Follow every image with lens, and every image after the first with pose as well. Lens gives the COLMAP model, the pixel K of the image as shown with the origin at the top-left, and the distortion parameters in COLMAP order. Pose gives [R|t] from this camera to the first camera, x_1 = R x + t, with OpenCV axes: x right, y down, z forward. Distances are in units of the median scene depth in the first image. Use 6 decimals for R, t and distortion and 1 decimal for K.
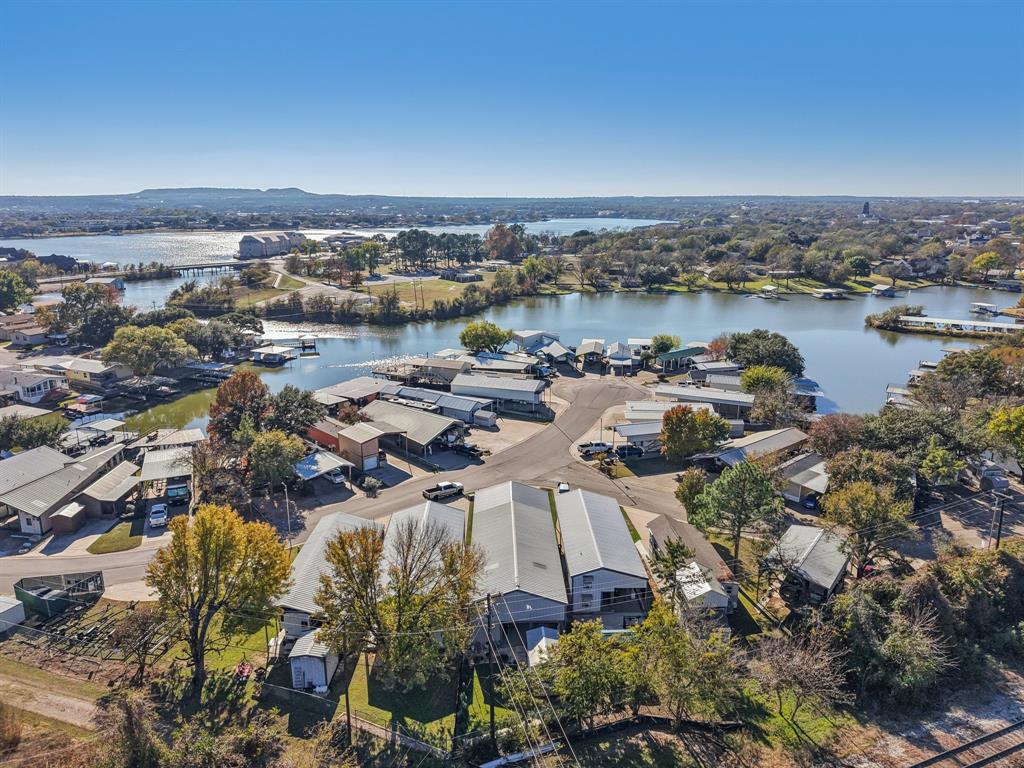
lens RADIAL K [[708.7, 0, 512.0], [0, 708.7, 384.0], [0, 0, 1]] dist [0.042771, -0.045319]
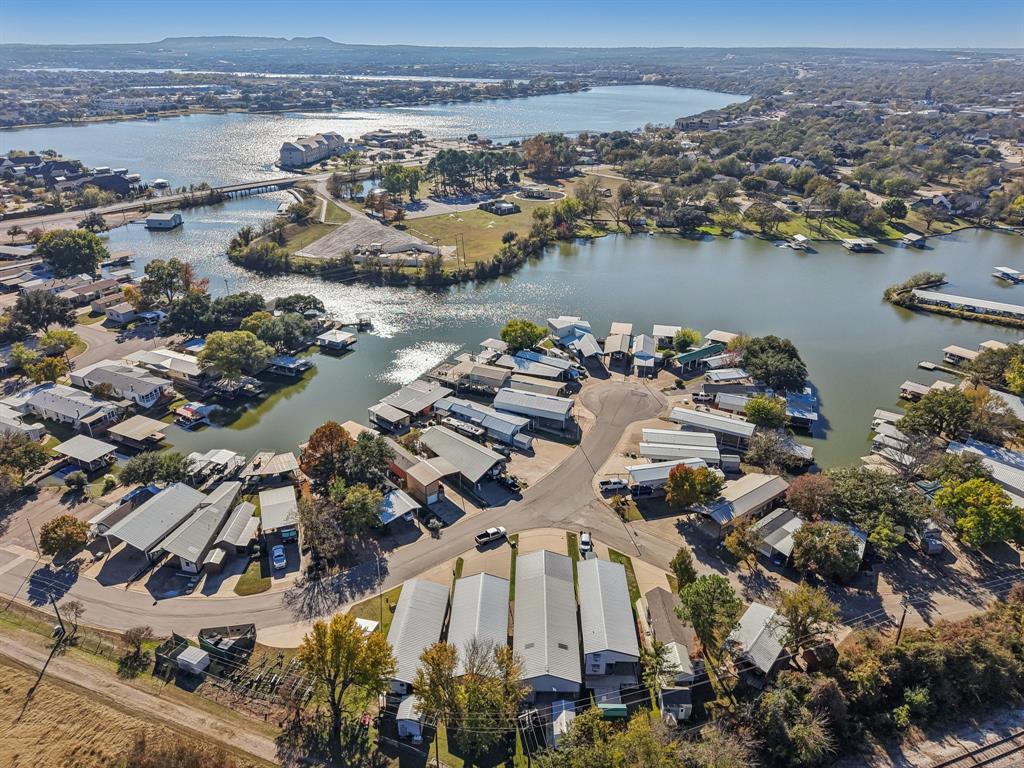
lens RADIAL K [[708.7, 0, 512.0], [0, 708.7, 384.0], [0, 0, 1]] dist [0.042771, -0.045319]
pose [[0.998749, 0.024930, -0.043346, -0.007088], [-0.016613, 0.983048, 0.182596, -0.259533], [0.047164, -0.181648, 0.982232, -0.154545]]
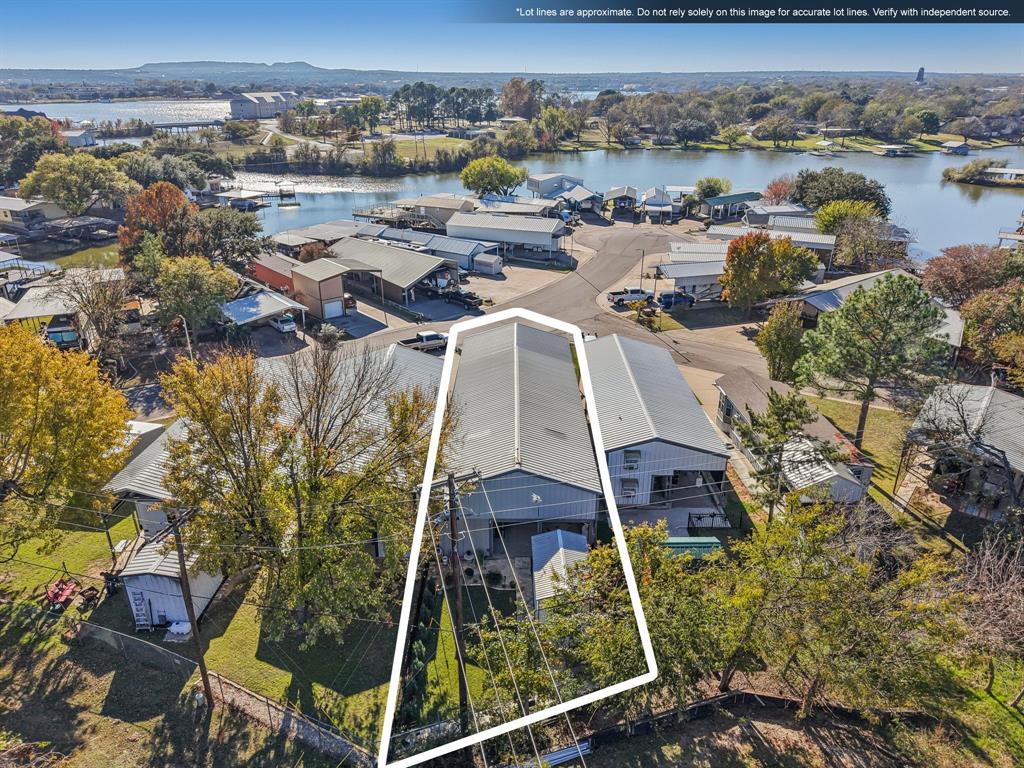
lens RADIAL K [[716.5, 0, 512.0], [0, 716.5, 384.0], [0, 0, 1]] dist [0.006082, 0.003350]
pose [[0.999694, 0.011535, -0.021892, 0.006940], [-0.008068, 0.988295, 0.152344, 0.058602], [0.023393, -0.152121, 0.988085, 0.194233]]
